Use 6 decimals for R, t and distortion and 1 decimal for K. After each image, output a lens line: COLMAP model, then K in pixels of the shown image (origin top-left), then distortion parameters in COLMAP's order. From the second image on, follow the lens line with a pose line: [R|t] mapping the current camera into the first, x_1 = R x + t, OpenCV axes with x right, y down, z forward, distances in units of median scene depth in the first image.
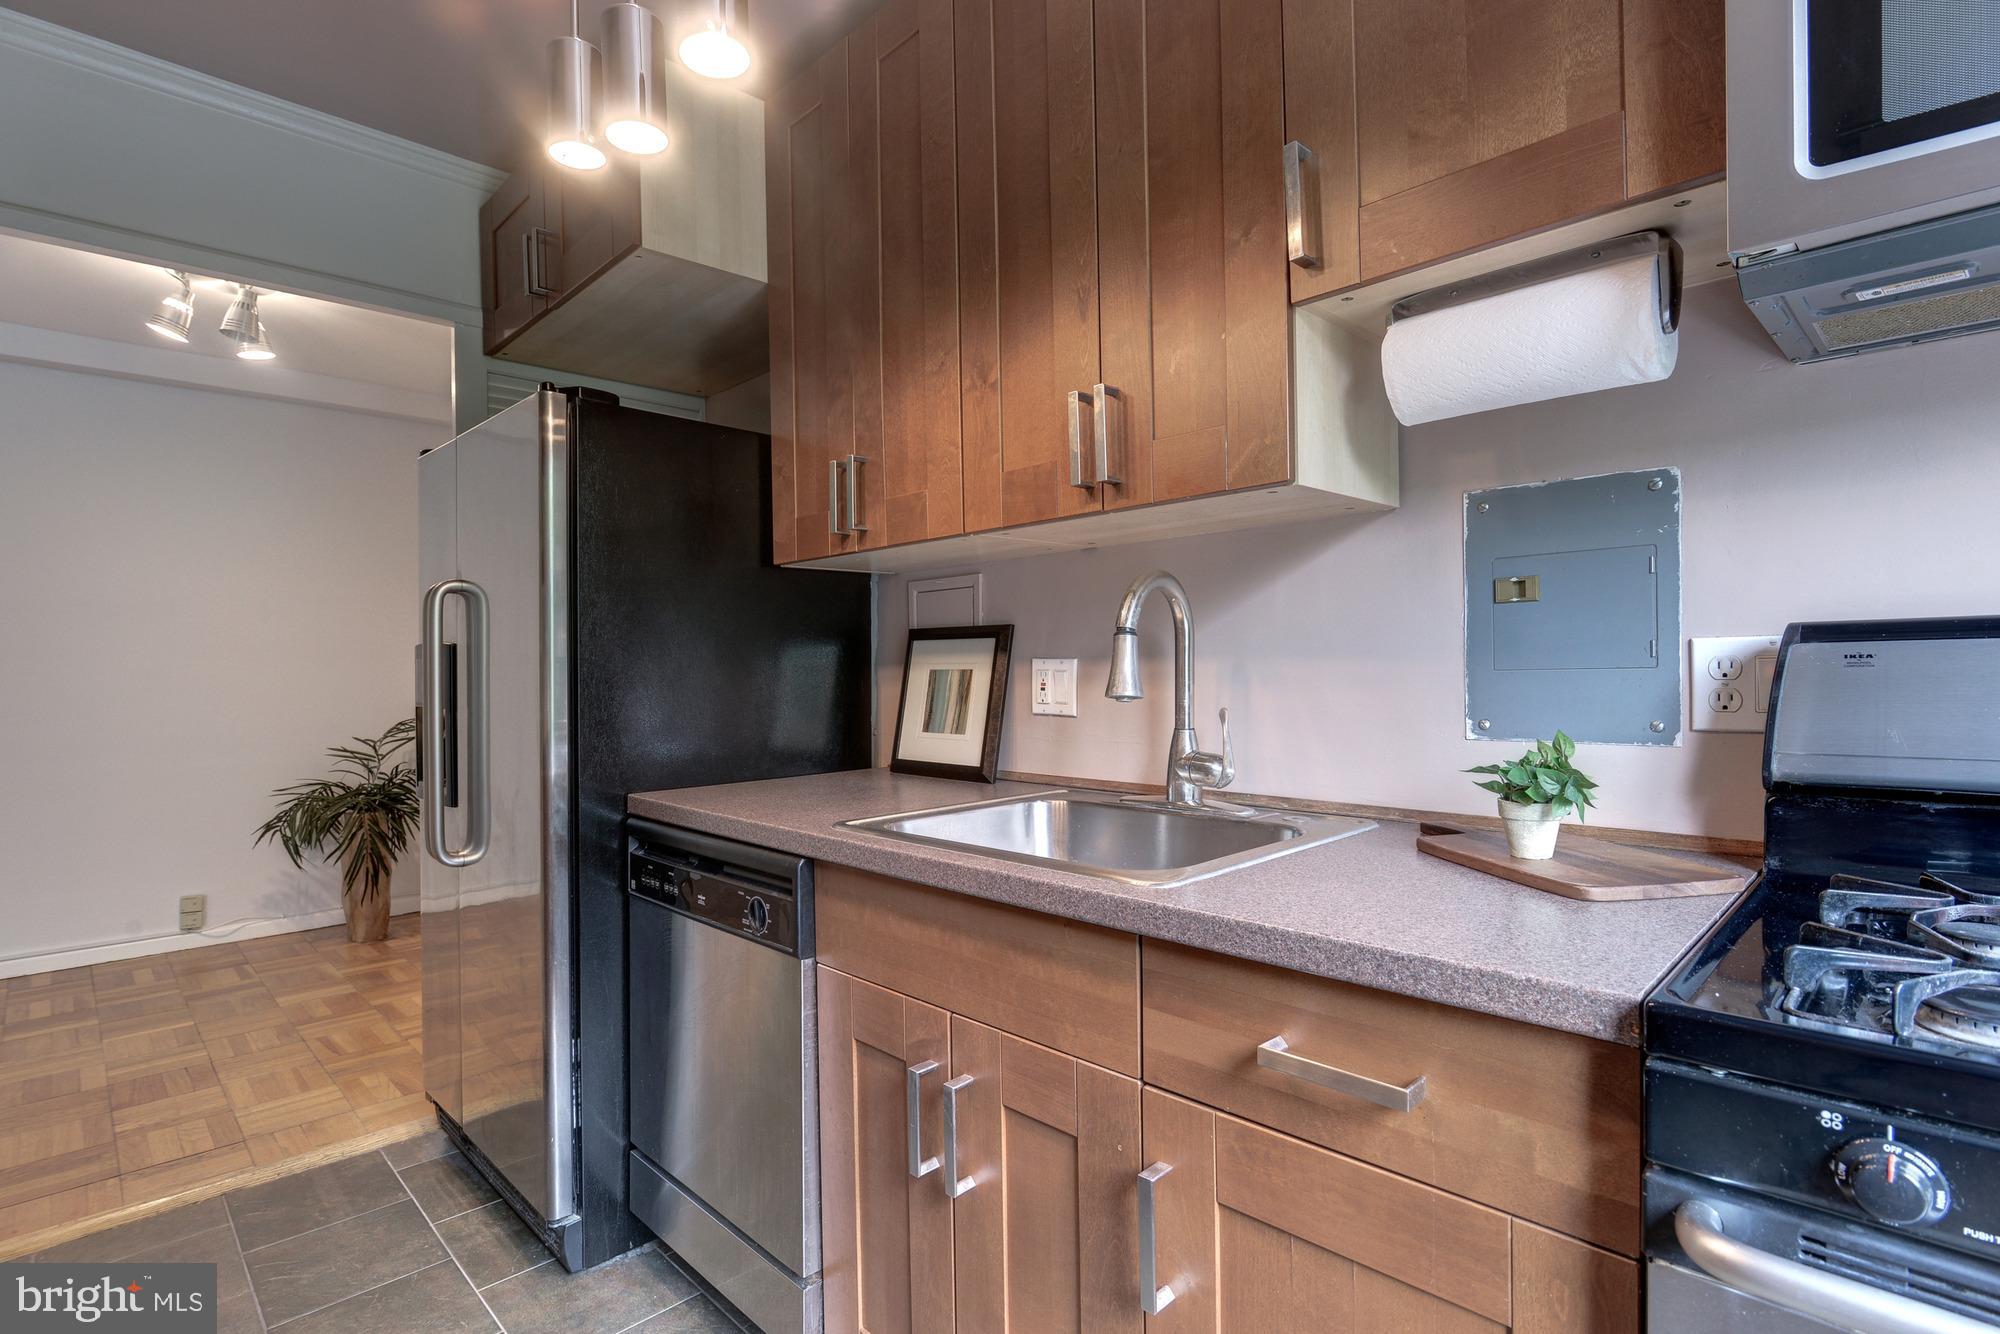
lens RADIAL K [[970.4, 0, 1000.0], [0, 970.4, 667.0], [0, 0, 1]] dist [-0.010360, 0.000015]
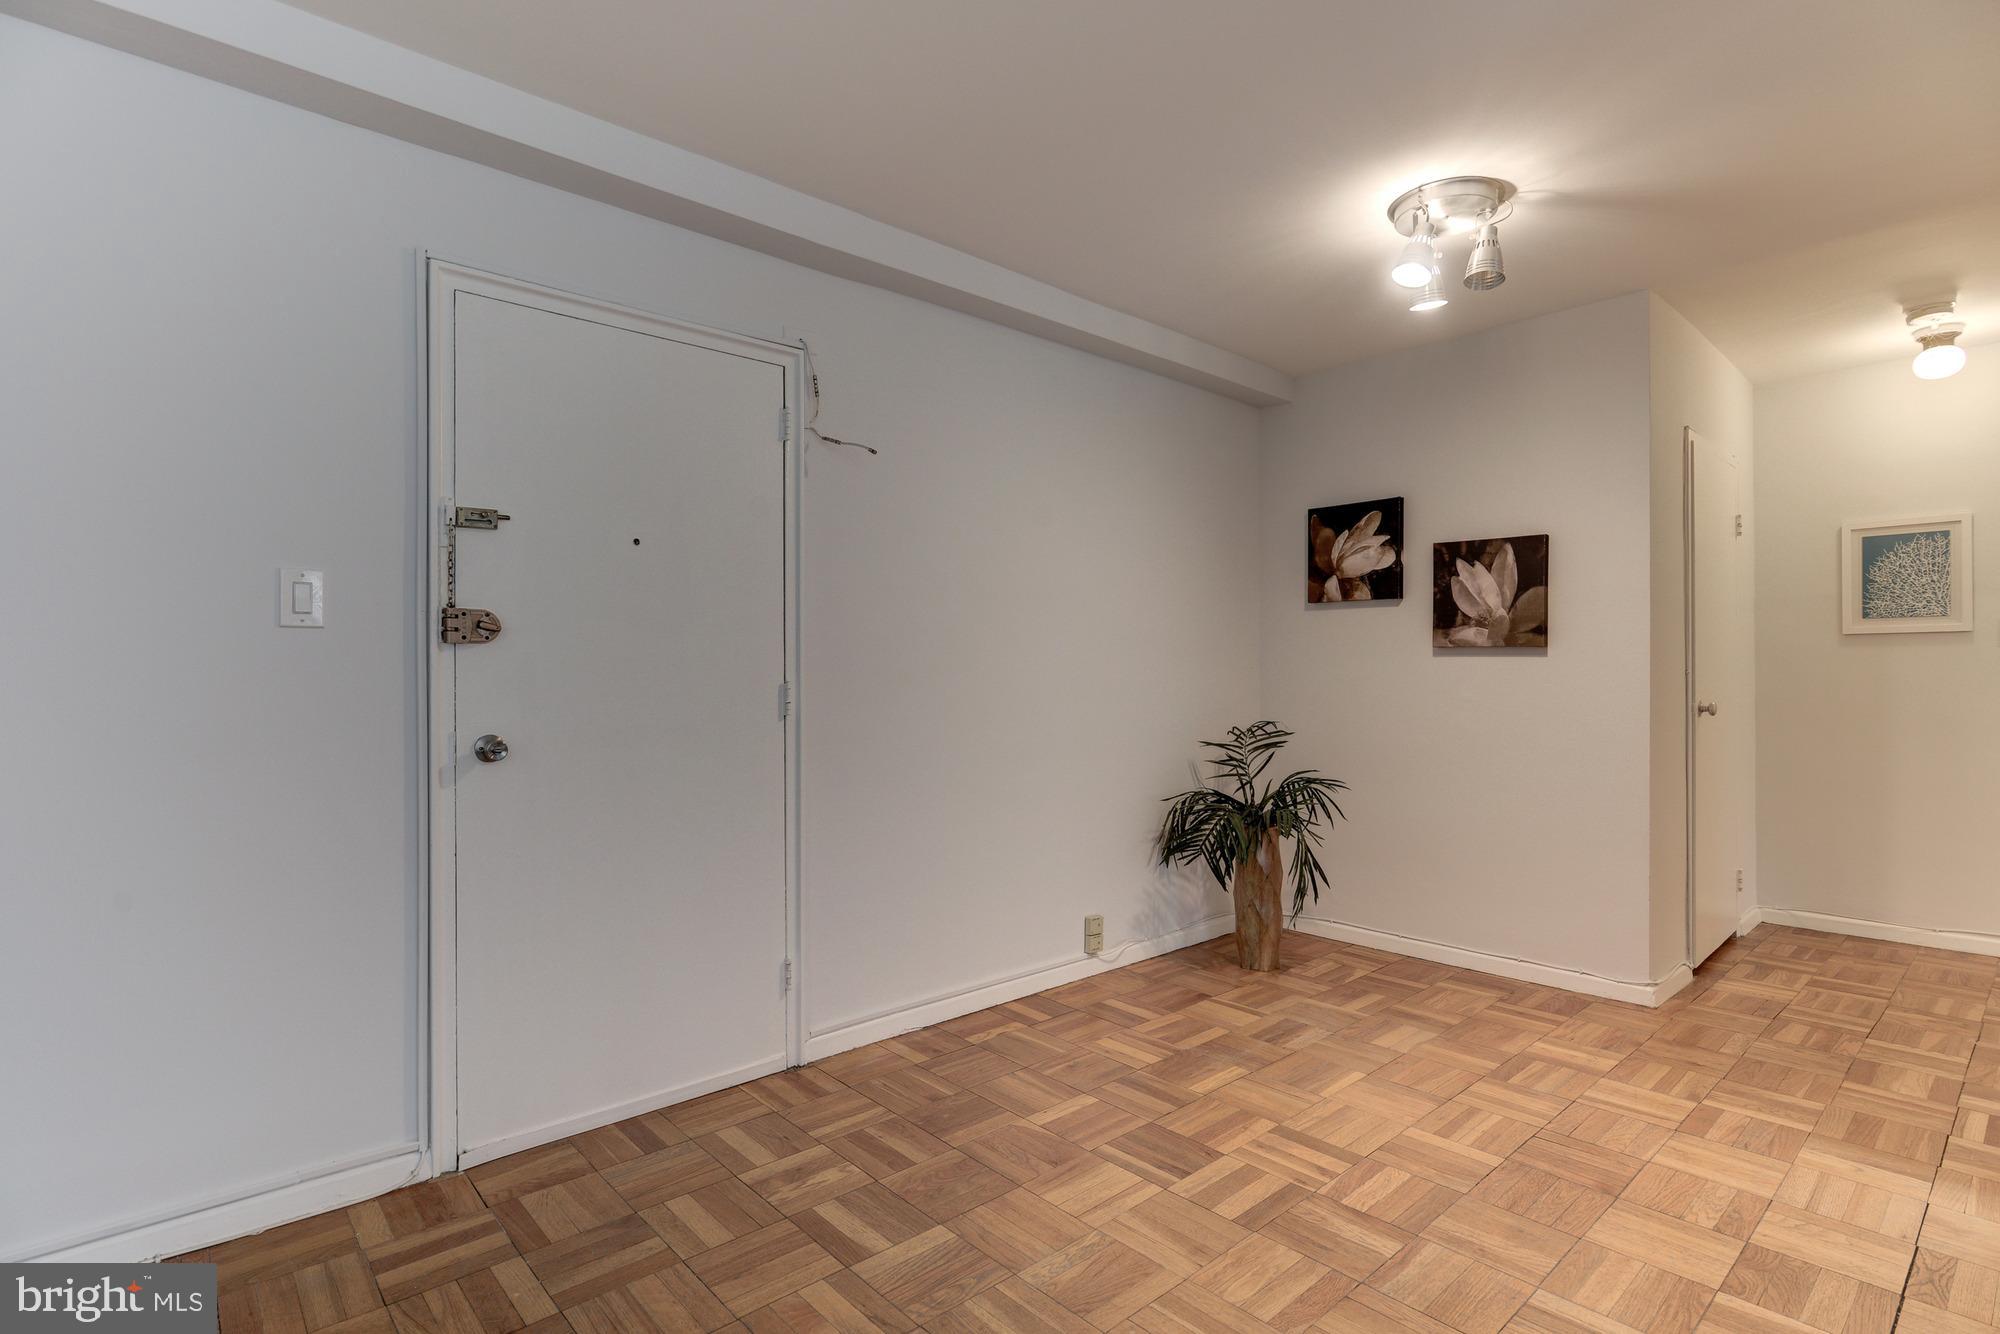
lens RADIAL K [[970.4, 0, 1000.0], [0, 970.4, 667.0], [0, 0, 1]] dist [-0.010360, 0.000015]
pose [[0.998858, 0.009517, -0.046825, -1.049093], [-0.009635, 0.999951, -0.002293, 0.007462], [0.046801, 0.002741, 0.998900, 0.102356]]
